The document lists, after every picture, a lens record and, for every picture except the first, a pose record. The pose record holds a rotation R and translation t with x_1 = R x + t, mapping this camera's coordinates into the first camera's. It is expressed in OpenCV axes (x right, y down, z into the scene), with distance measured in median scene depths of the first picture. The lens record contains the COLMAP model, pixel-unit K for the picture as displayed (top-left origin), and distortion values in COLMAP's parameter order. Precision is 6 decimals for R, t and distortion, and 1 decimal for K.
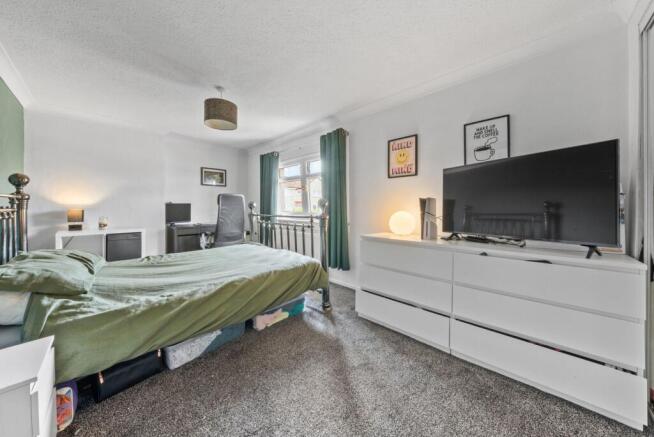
lens RADIAL K [[222.2, 0, 327.1], [0, 222.2, 209.4], [0, 0, 1]] dist [-0.000134, 0.000051]
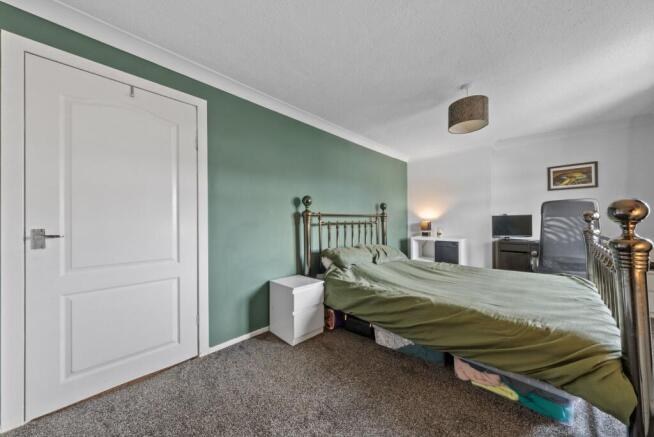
lens RADIAL K [[225.0, 0, 329.0], [0, 225.0, 220.1], [0, 0, 1]] dist [-0.000651, 0.000086]
pose [[-0.011195, -0.002820, -0.999933, 0.451243], [-0.000096, 0.999996, -0.002819, -0.008998], [0.999937, 0.000064, -0.011195, 0.500899]]
